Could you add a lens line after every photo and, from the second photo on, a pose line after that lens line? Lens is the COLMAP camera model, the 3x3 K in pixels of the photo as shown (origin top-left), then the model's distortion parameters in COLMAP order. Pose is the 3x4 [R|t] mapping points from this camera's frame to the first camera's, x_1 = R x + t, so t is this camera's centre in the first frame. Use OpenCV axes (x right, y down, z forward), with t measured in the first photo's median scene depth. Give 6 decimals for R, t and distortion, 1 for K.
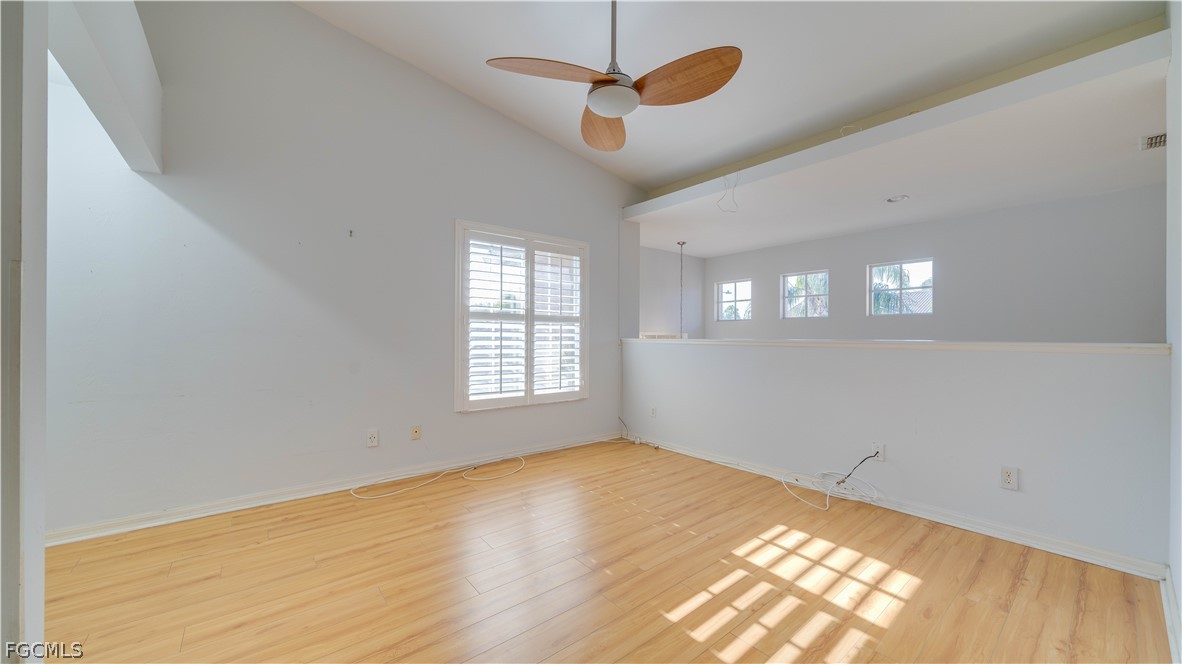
lens RADIAL K [[427.6, 0, 594.2], [0, 427.6, 336.5], [0, 0, 1]] dist [-0.003229, -0.000301]
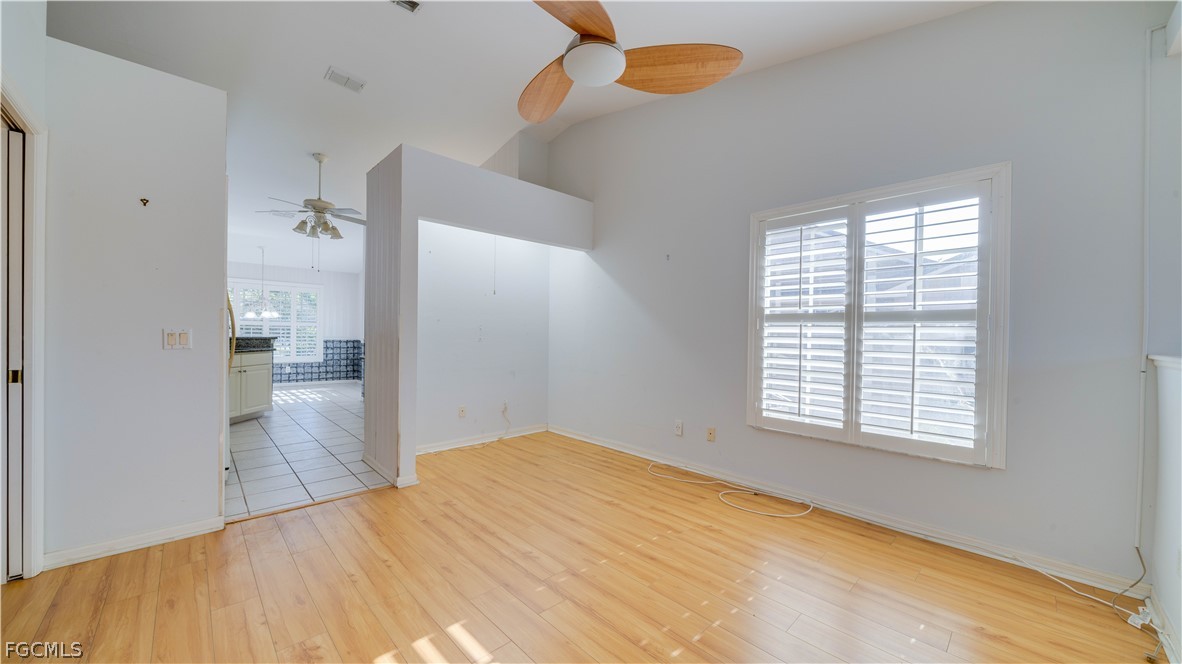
lens RADIAL K [[437.0, 0, 596.6], [0, 437.0, 336.1], [0, 0, 1]] dist [-0.002188, -0.000118]
pose [[0.072541, -0.002754, -0.997362, 0.663047], [-0.015836, 0.999867, -0.003913, -0.004938], [0.997240, 0.016078, 0.072488, 0.689159]]
